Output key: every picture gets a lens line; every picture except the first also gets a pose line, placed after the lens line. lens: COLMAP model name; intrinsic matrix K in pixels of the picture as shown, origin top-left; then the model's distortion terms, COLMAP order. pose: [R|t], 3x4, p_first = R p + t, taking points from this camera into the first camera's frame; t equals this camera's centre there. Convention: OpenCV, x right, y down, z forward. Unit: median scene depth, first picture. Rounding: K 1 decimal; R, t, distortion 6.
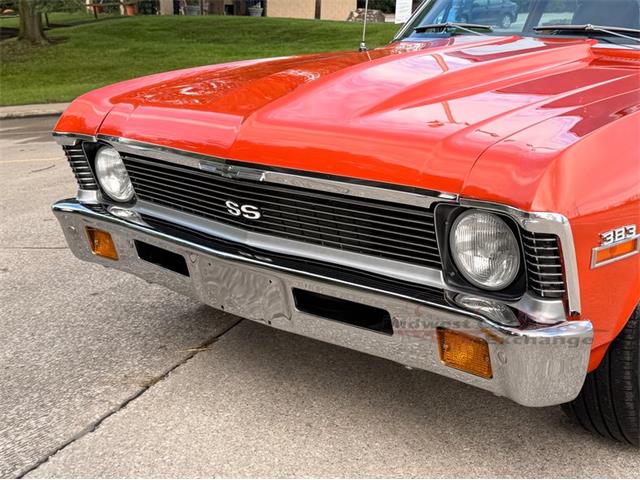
lens RADIAL K [[832.7, 0, 357.1], [0, 832.7, 240.6], [0, 0, 1]] dist [0.091853, -0.016618]
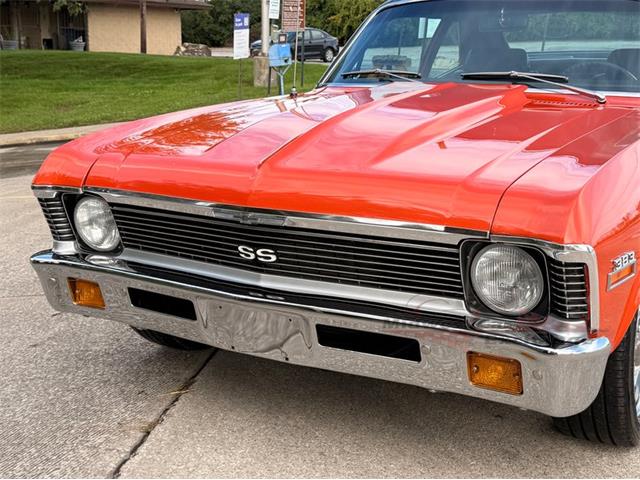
lens RADIAL K [[830.7, 0, 320.0], [0, 830.7, 240.0], [0, 0, 1]] dist [0.173633, -0.377695]
pose [[0.982872, -0.046760, 0.178261, -0.244961], [0.053122, 0.998104, -0.031083, -0.016975], [-0.176470, 0.040020, 0.983492, -0.053096]]
